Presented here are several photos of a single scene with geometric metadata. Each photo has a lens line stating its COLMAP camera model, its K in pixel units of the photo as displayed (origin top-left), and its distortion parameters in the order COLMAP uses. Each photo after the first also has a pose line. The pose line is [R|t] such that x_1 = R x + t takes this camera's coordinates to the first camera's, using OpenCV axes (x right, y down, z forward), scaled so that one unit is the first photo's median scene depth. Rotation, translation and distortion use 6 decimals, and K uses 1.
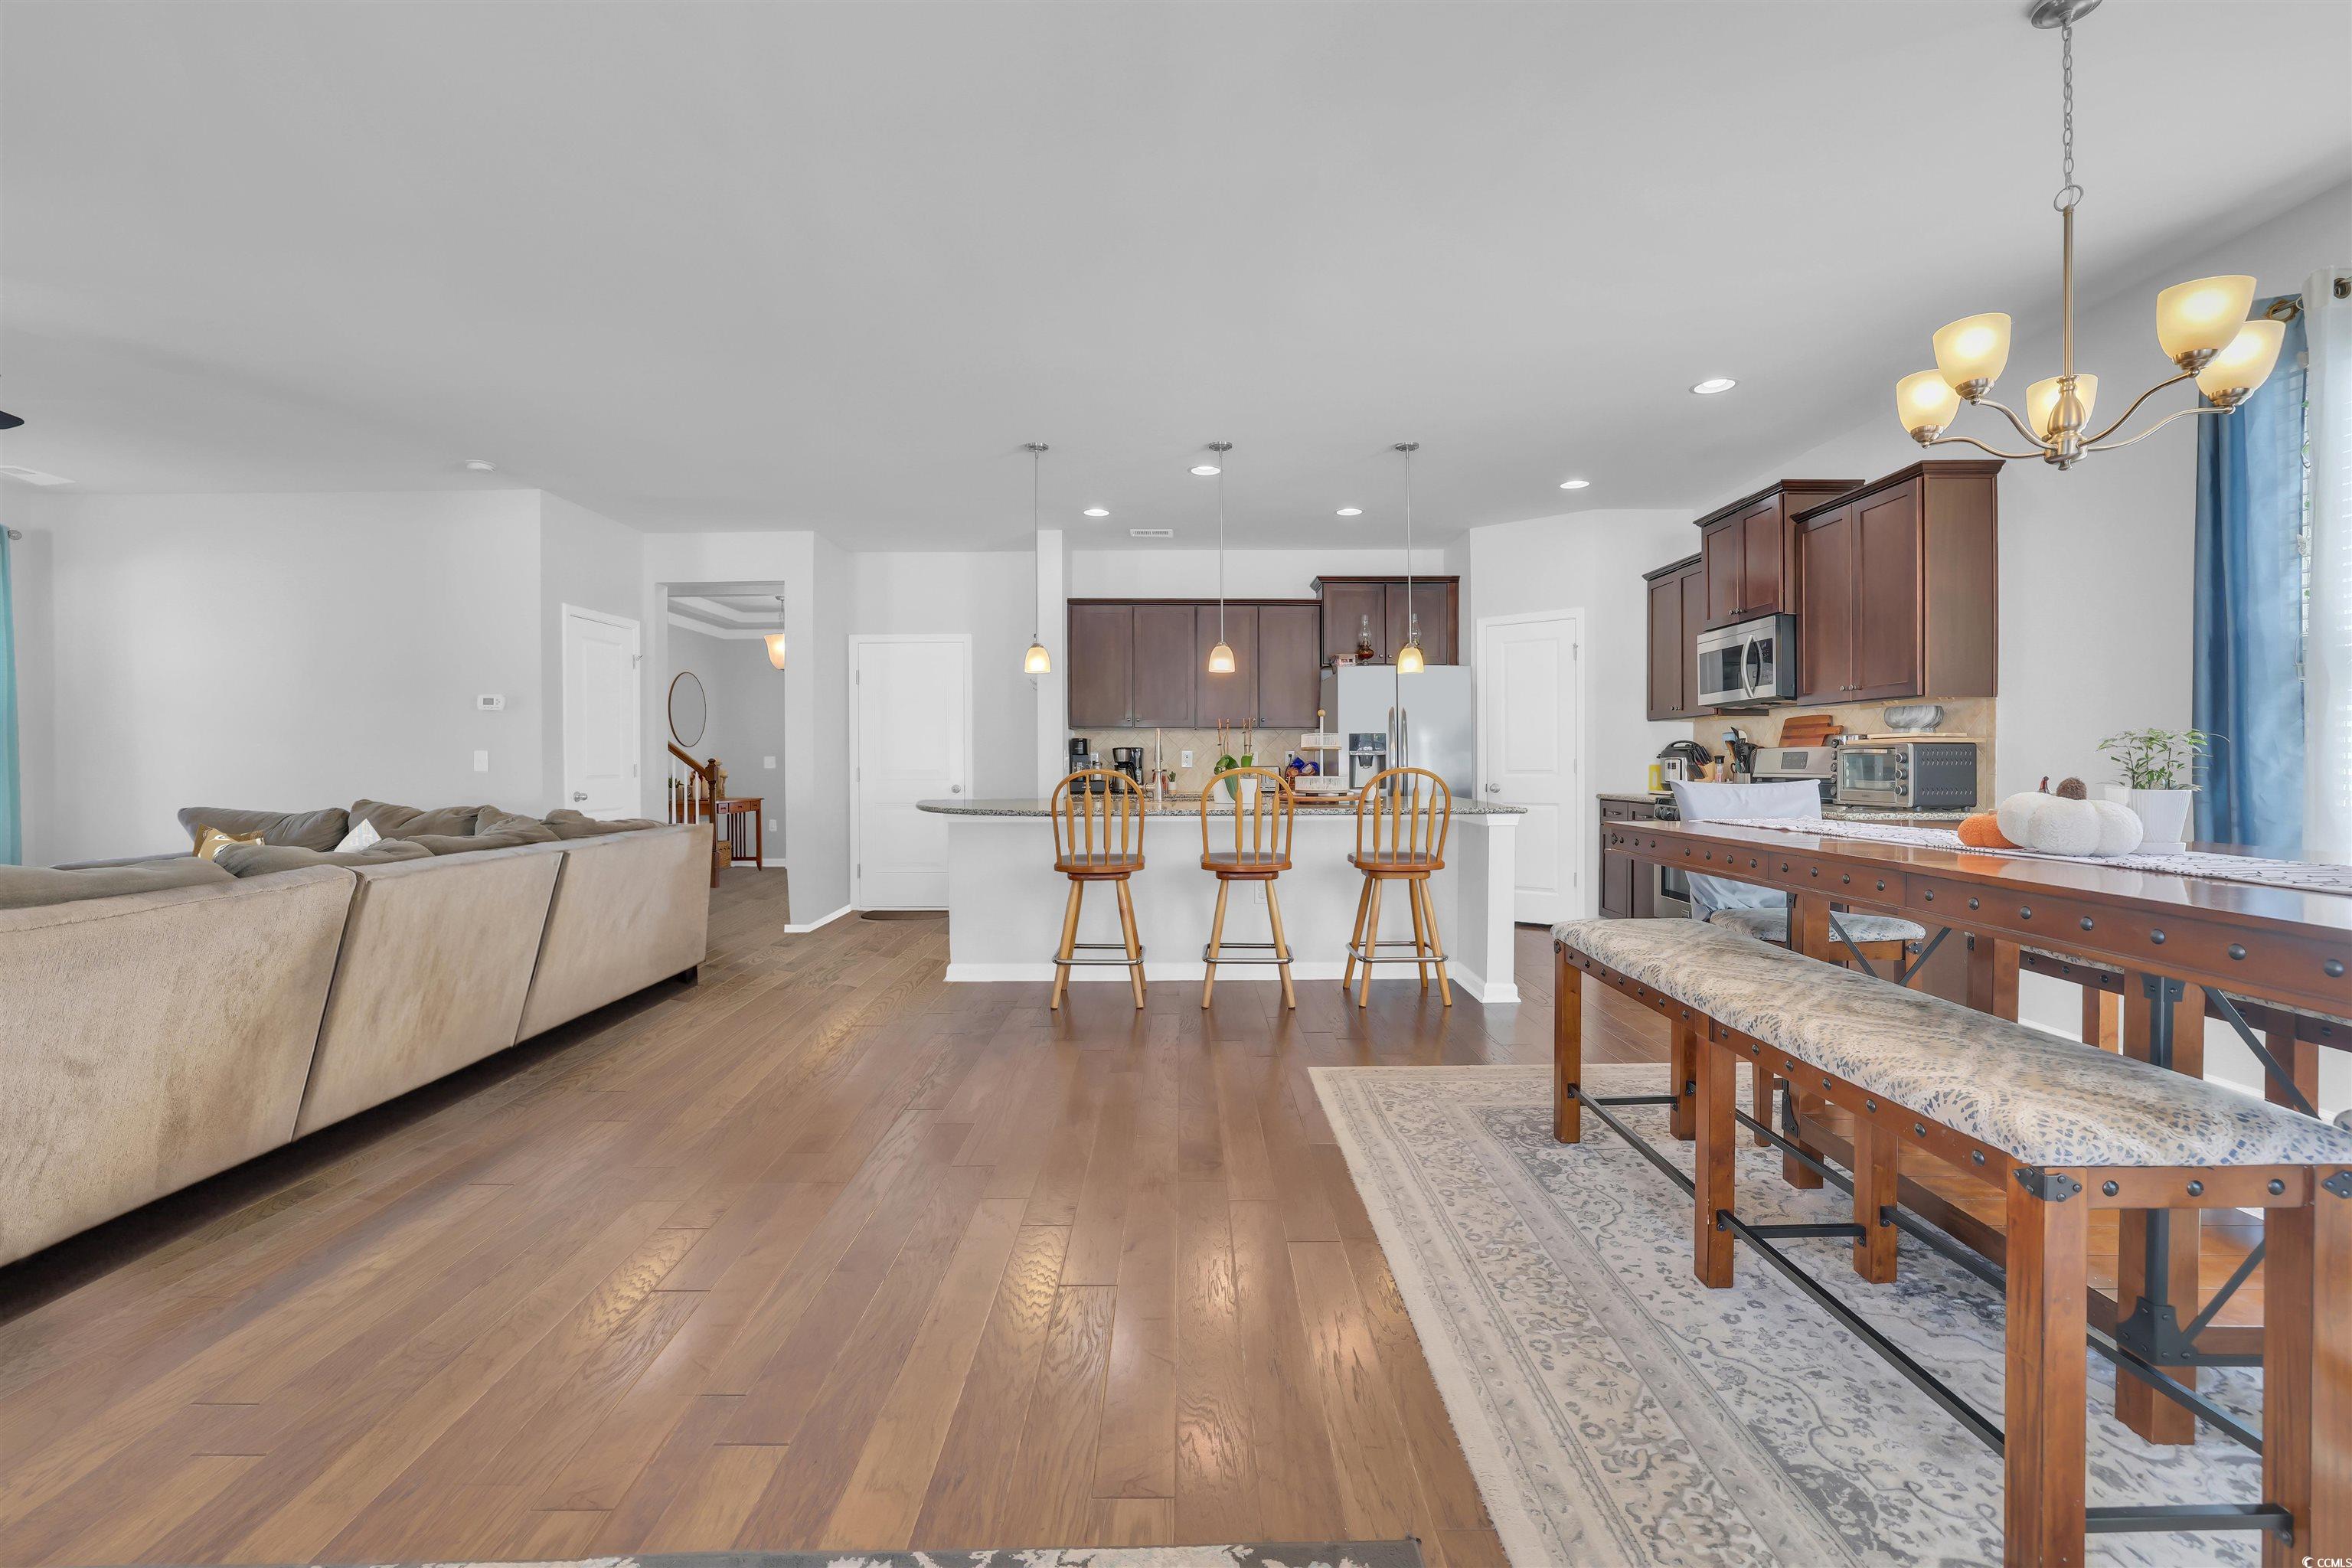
lens RADIAL K [[1027.7, 0, 1181.4], [0, 1027.7, 763.6], [0, 0, 1]] dist [-0.031228, 0.000116]
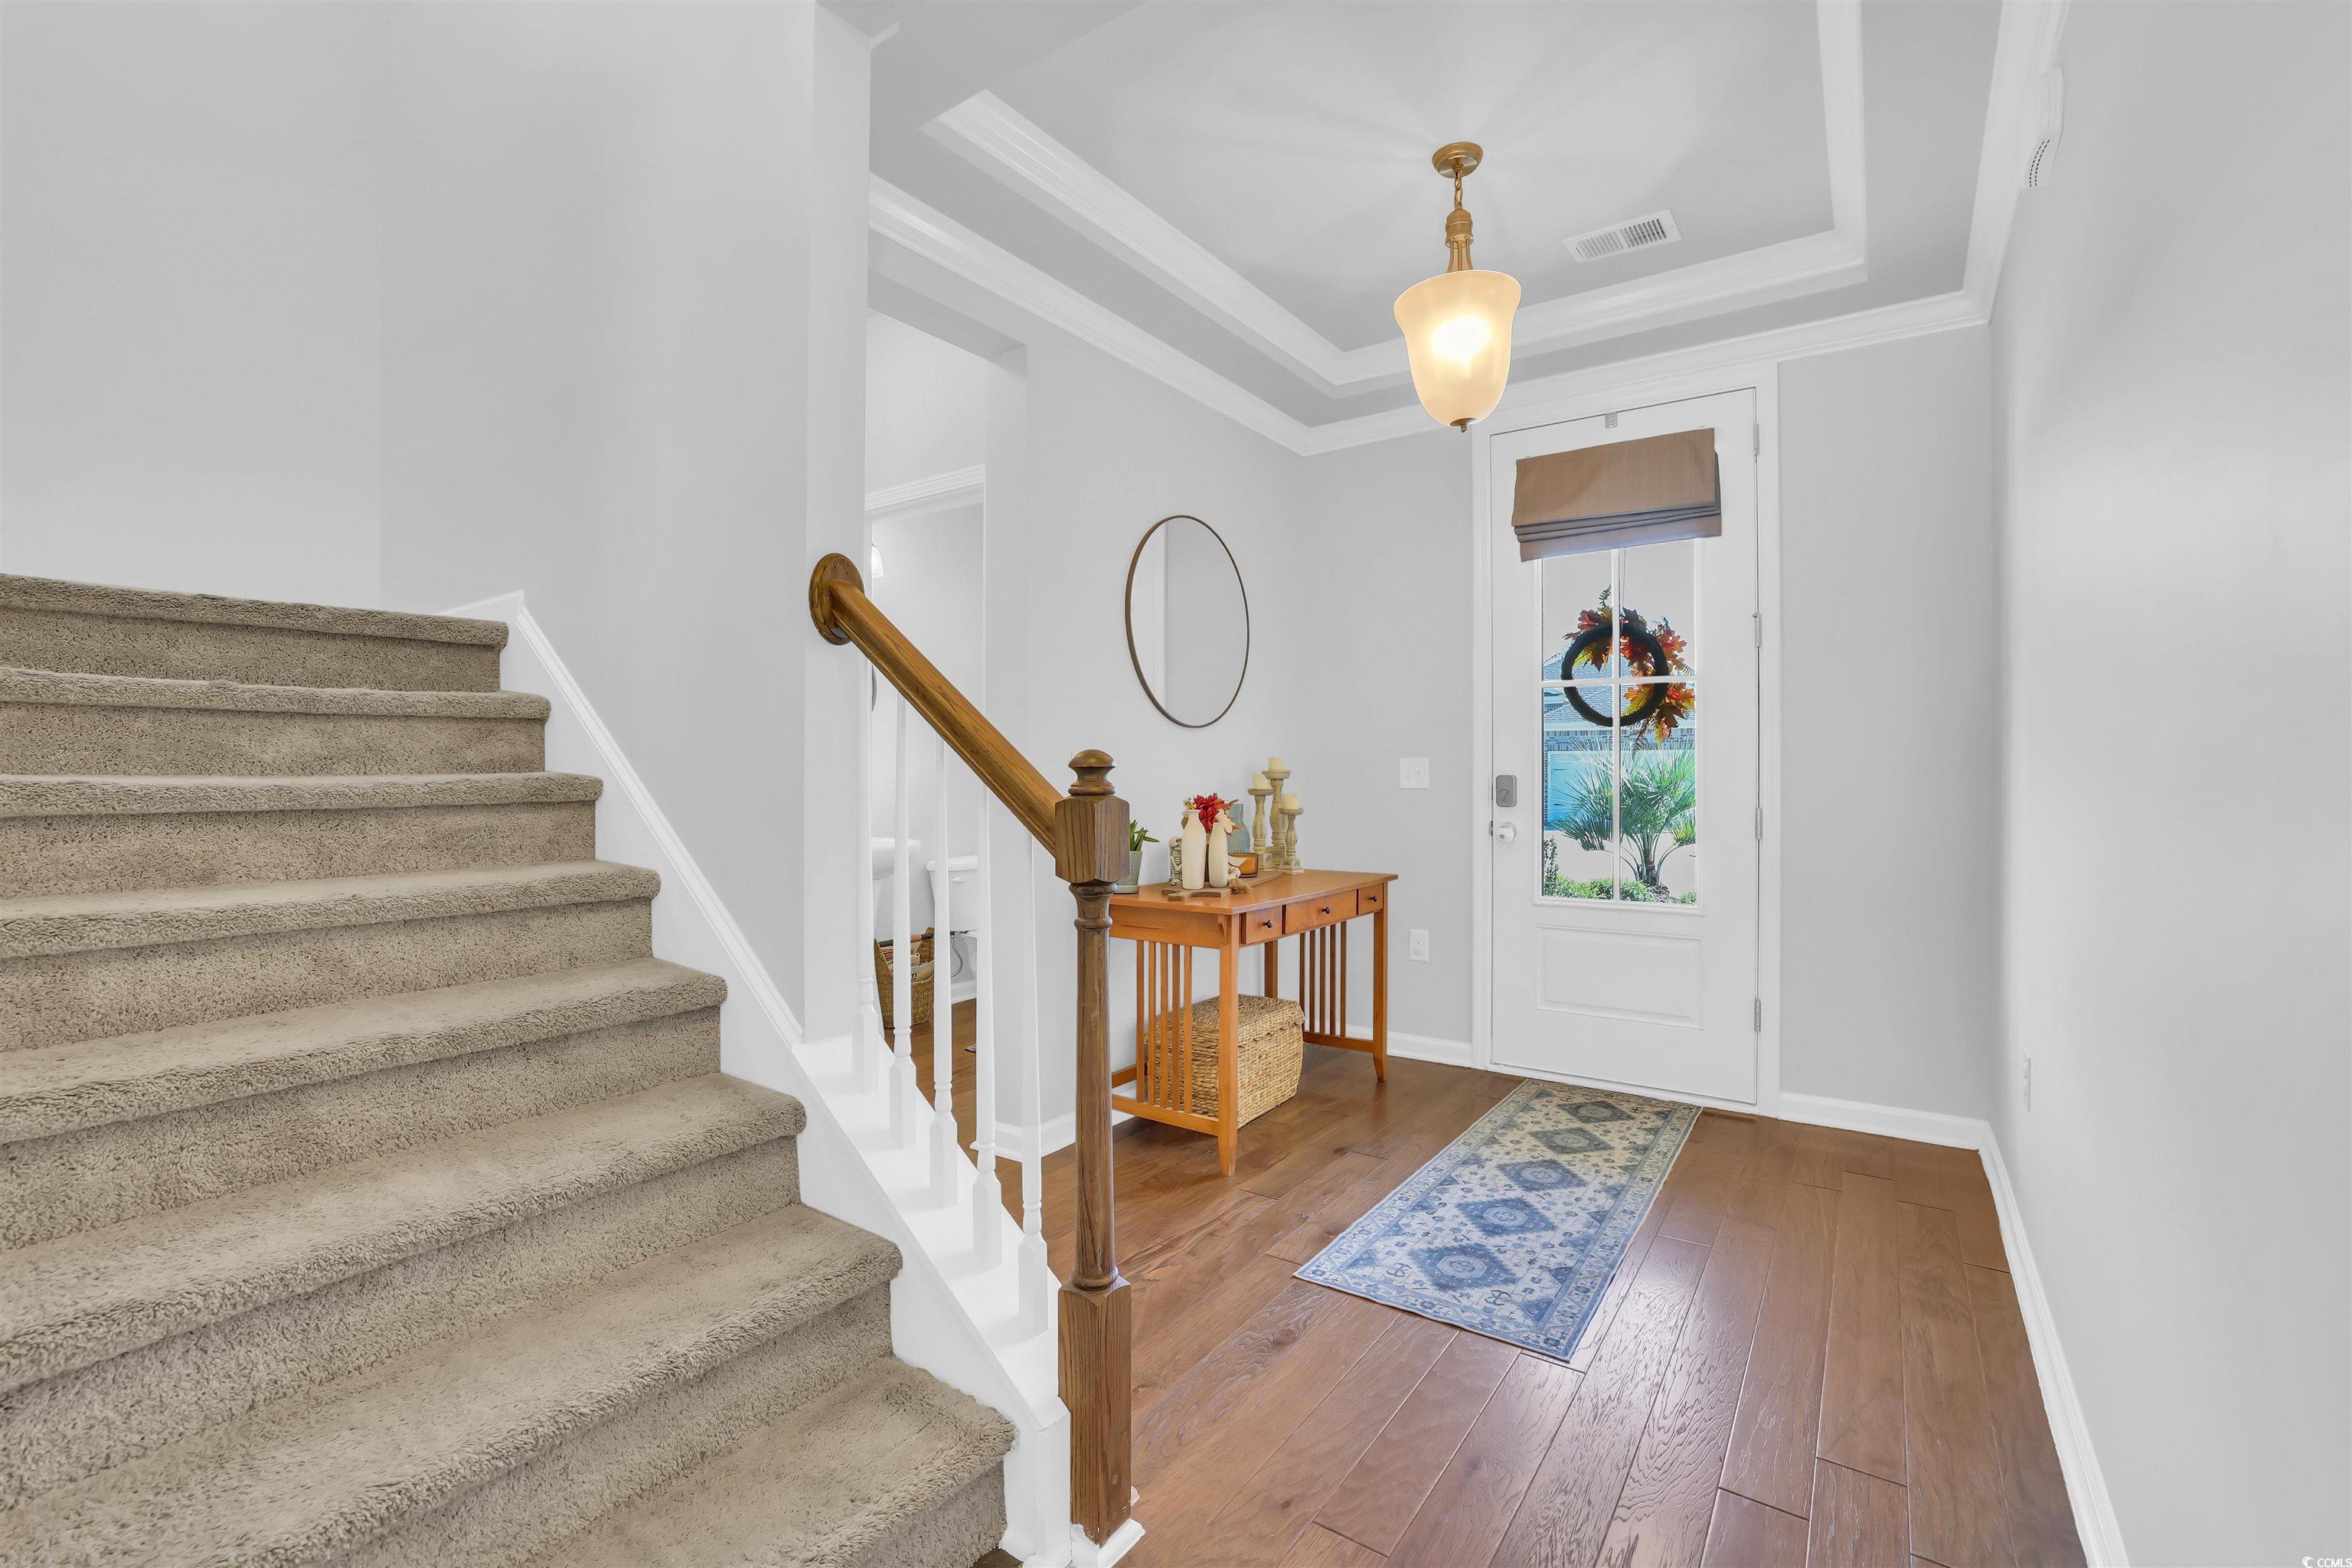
lens RADIAL K [[1027.7, 0, 1181.4], [0, 1027.7, 763.6], [0, 0, 1]] dist [-0.031228, 0.000116]
pose [[0.821506, 0.001330, -0.570198, -0.432480], [-0.006431, 0.999955, -0.006934, -0.001786], [0.570163, 0.009363, 0.821478, 1.074654]]
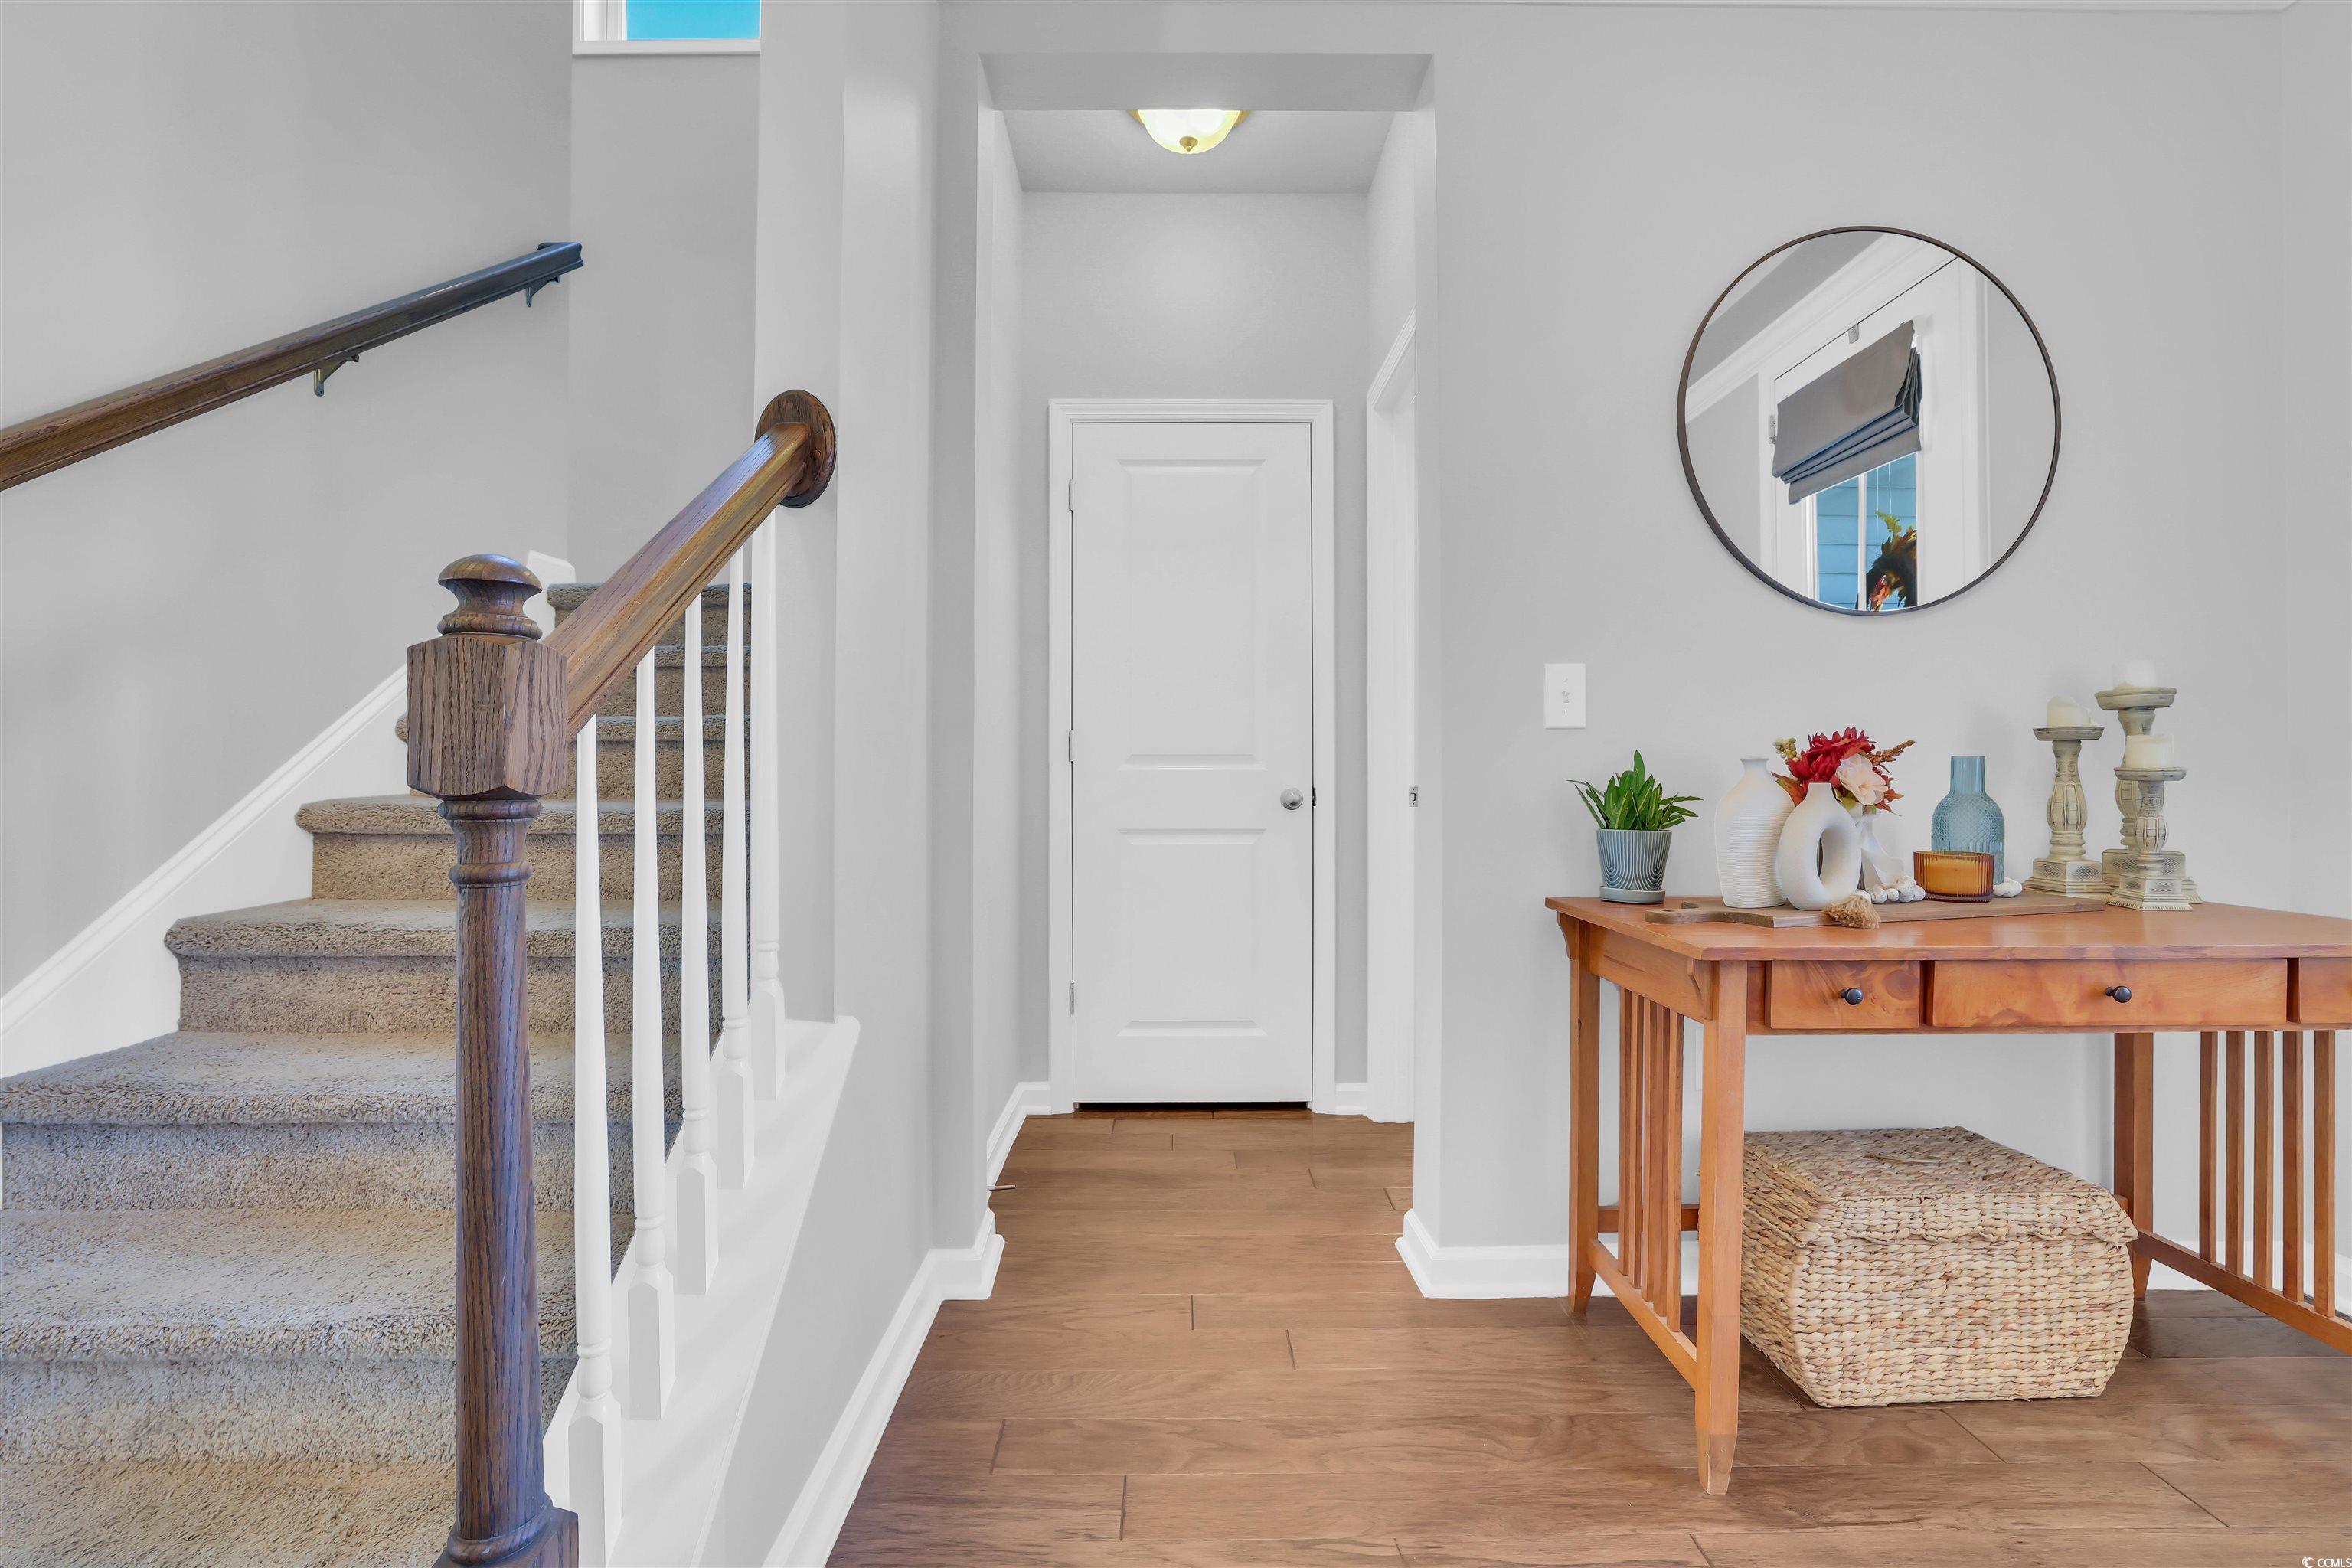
lens RADIAL K [[995.9, 0, 1181.3], [0, 995.9, 767.8], [0, 0, 1]] dist [-0.017137, 0.000133]
pose [[0.004763, -0.007235, -0.999962, -0.456550], [0.000861, 0.999973, -0.007231, 0.019271], [0.999988, -0.000827, 0.004769, 1.313975]]
